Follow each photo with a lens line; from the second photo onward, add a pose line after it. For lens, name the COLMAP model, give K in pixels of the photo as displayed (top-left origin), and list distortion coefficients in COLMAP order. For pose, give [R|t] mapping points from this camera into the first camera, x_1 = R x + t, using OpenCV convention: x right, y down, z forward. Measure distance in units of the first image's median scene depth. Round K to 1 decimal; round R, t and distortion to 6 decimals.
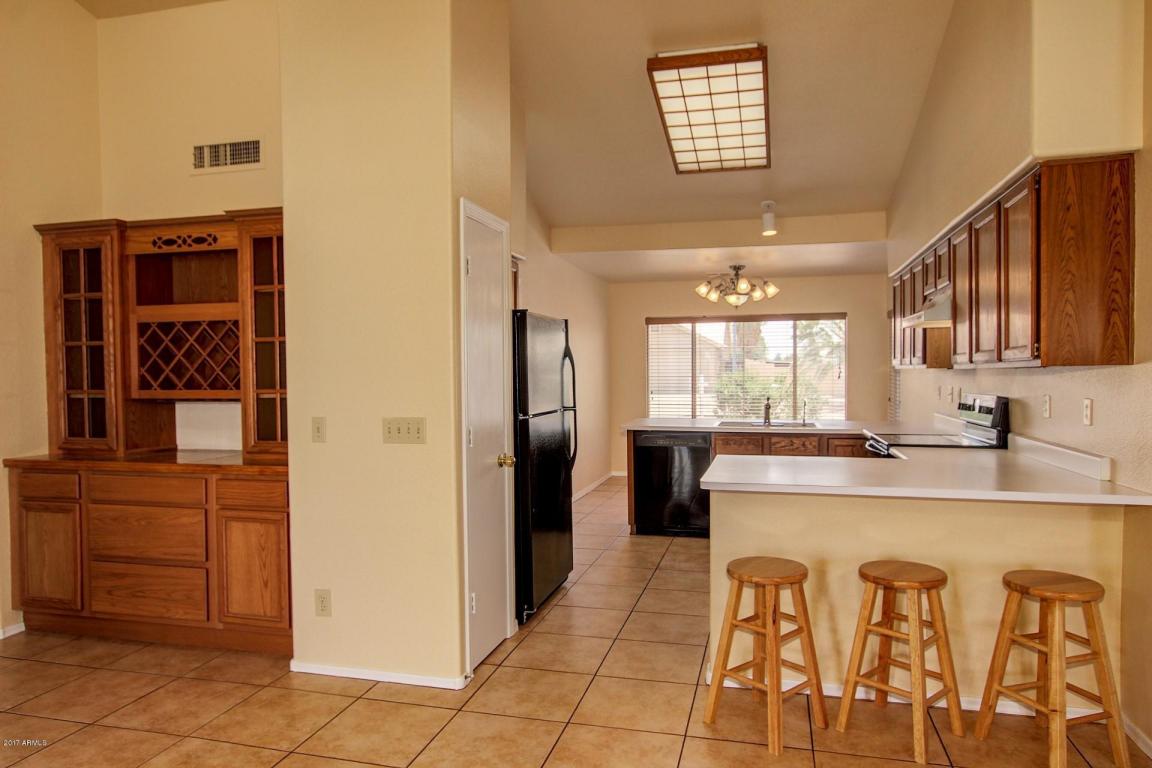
lens RADIAL K [[740.0, 0, 574.4], [0, 740.0, 384.6], [0, 0, 1]] dist [0.006189, 0.001097]
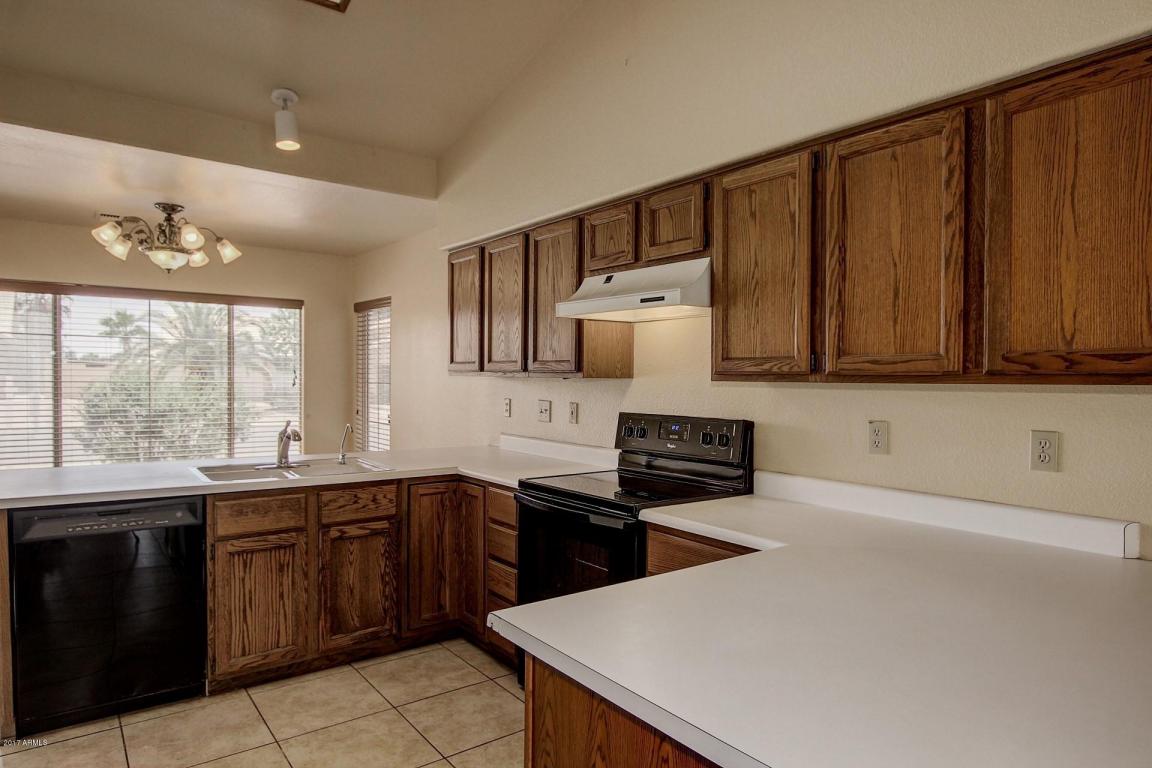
lens RADIAL K [[694.8, 0, 573.5], [0, 694.8, 390.8], [0, 0, 1]] dist [0.000765, 0.000694]
pose [[0.626381, -0.001058, 0.779517, -0.025456], [-0.003232, 0.999987, 0.003954, -0.008494], [-0.779511, -0.004996, 0.626369, 0.401925]]
